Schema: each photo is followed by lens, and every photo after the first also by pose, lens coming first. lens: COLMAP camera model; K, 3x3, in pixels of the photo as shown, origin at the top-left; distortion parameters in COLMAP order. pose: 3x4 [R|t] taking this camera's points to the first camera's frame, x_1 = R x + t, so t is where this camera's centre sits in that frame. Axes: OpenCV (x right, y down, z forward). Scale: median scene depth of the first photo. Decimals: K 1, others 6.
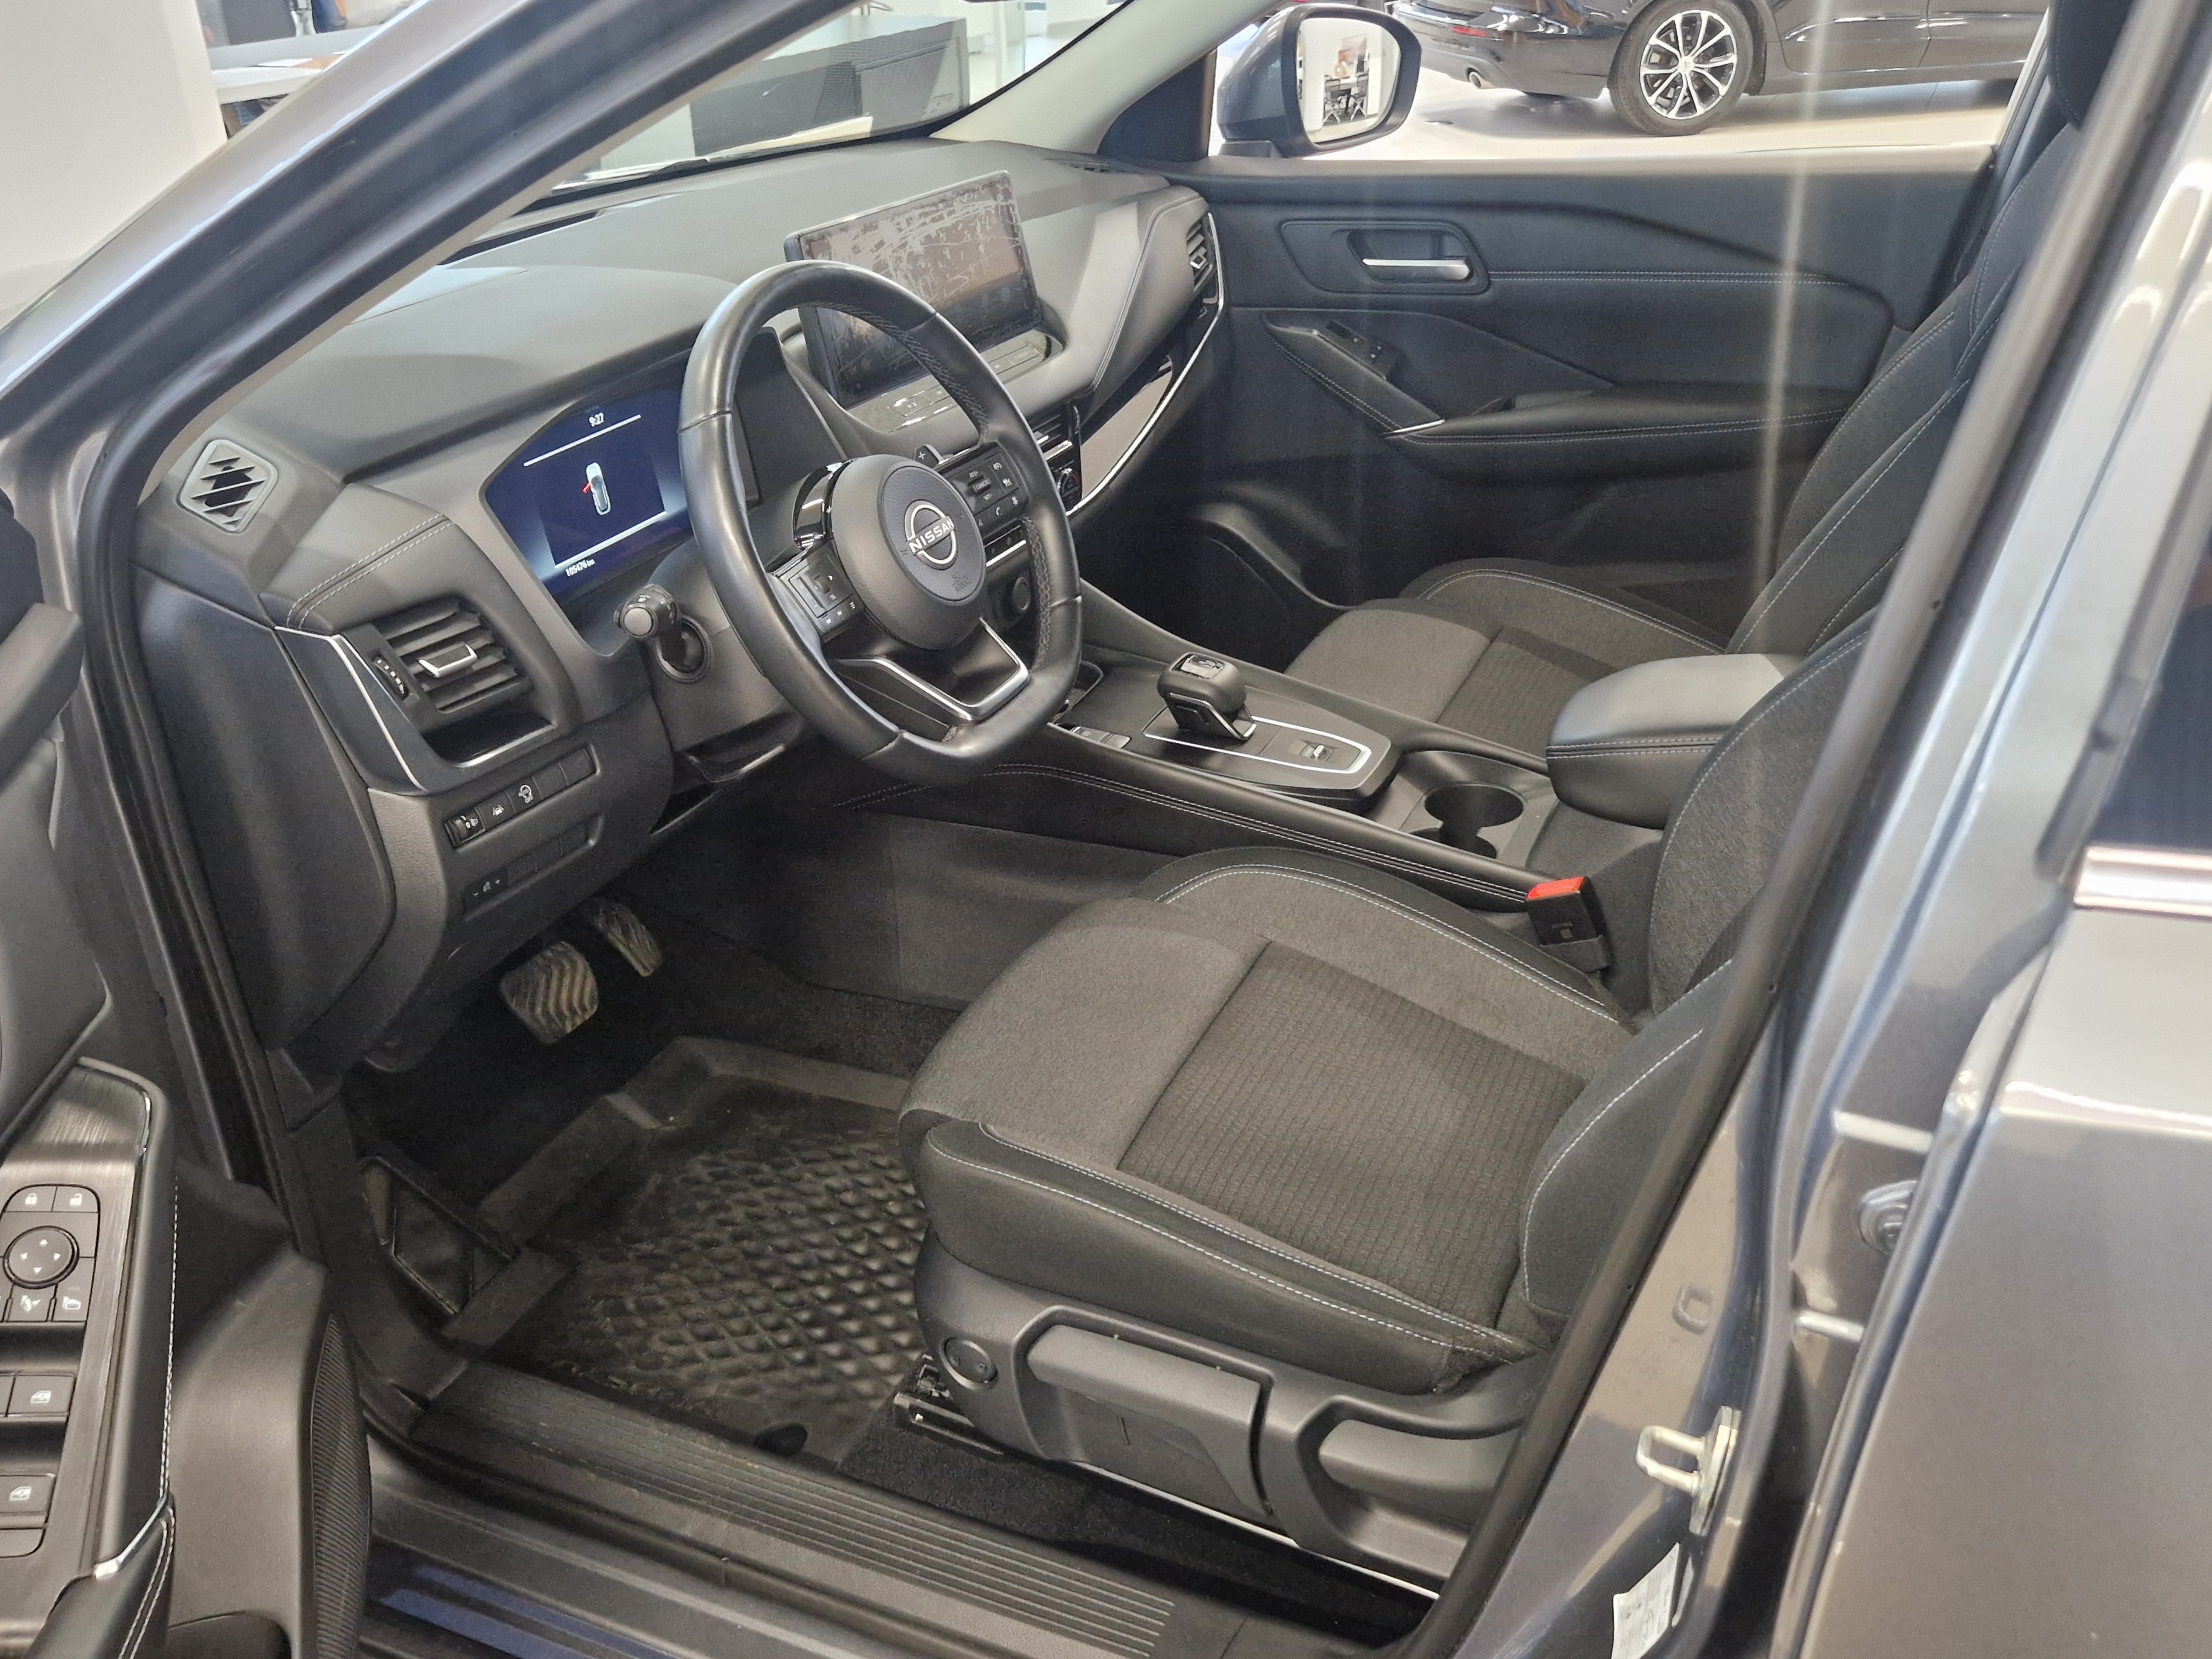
lens RADIAL K [[1919.3, 0, 1097.3], [0, 1919.3, 891.3], [0, 0, 1]] dist [0.018210, -0.007474]
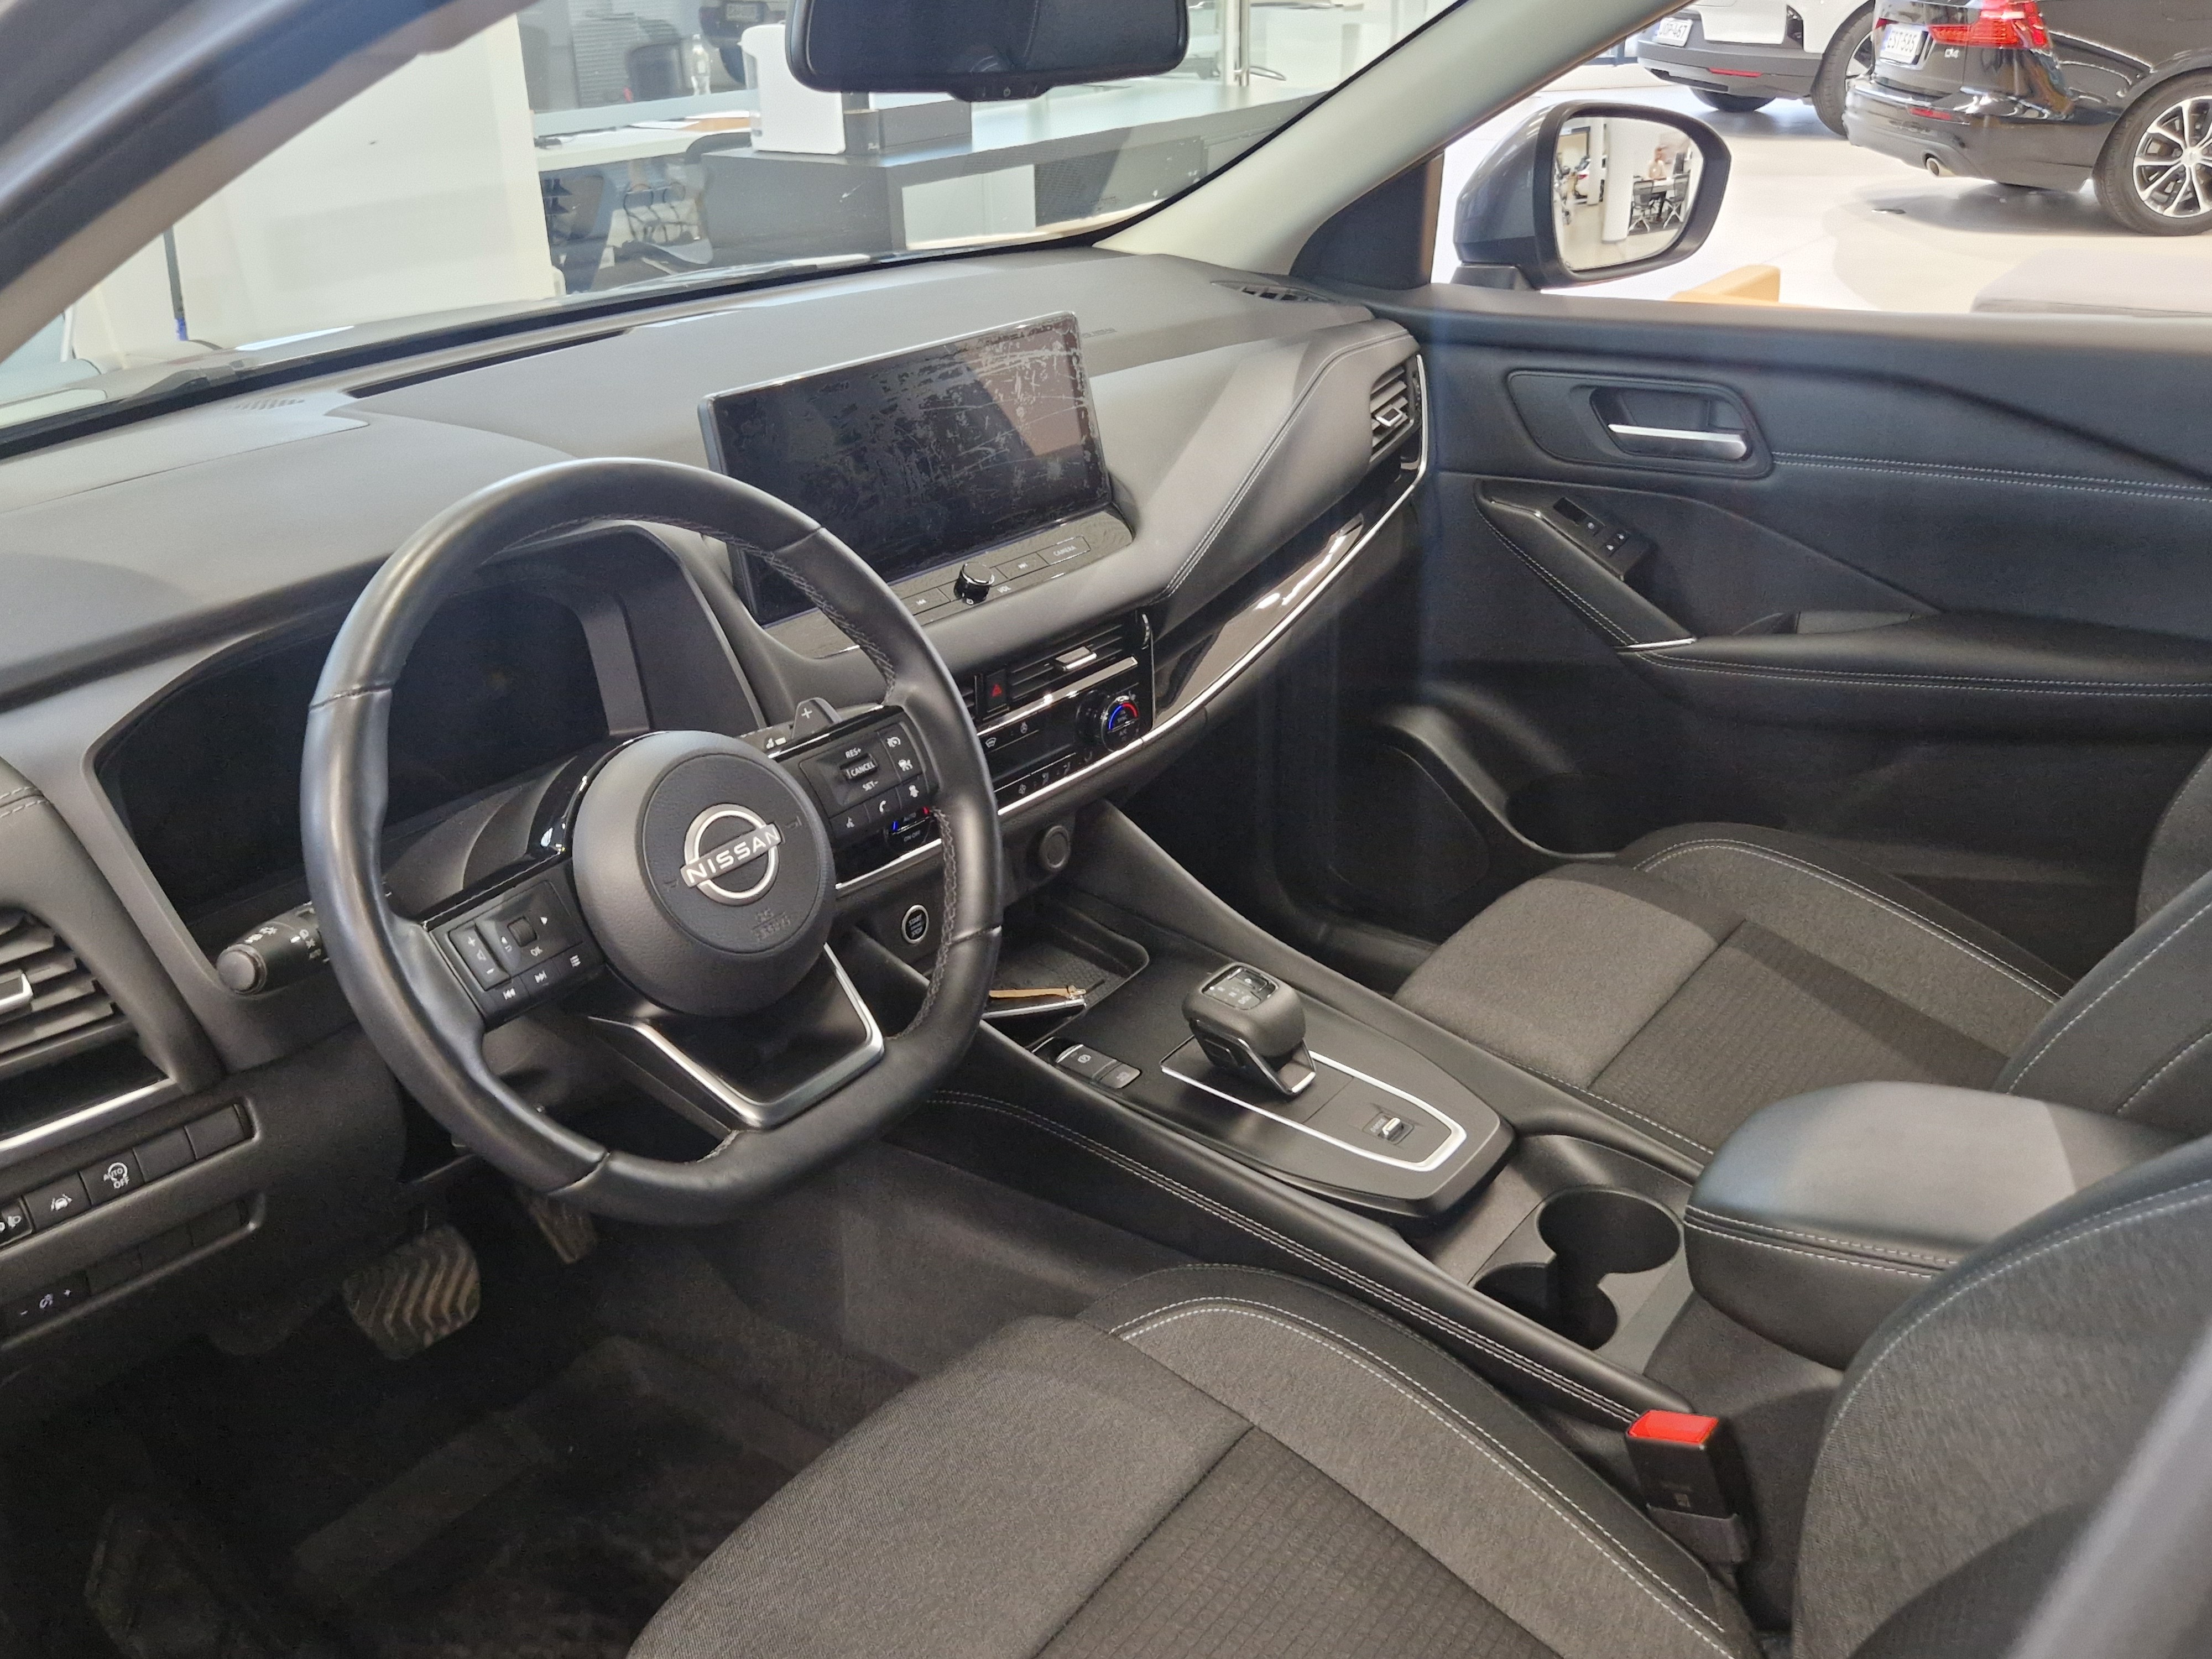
lens RADIAL K [[1947.0, 0, 1101.2], [0, 1947.0, 854.9], [0, 0, 1]] dist [0.031525, -0.014069]
pose [[0.976056, 0.099877, -0.193232, 0.132958], [-0.109198, 0.993287, -0.038179, -0.127765], [0.188121, 0.058365, 0.980410, 0.245801]]
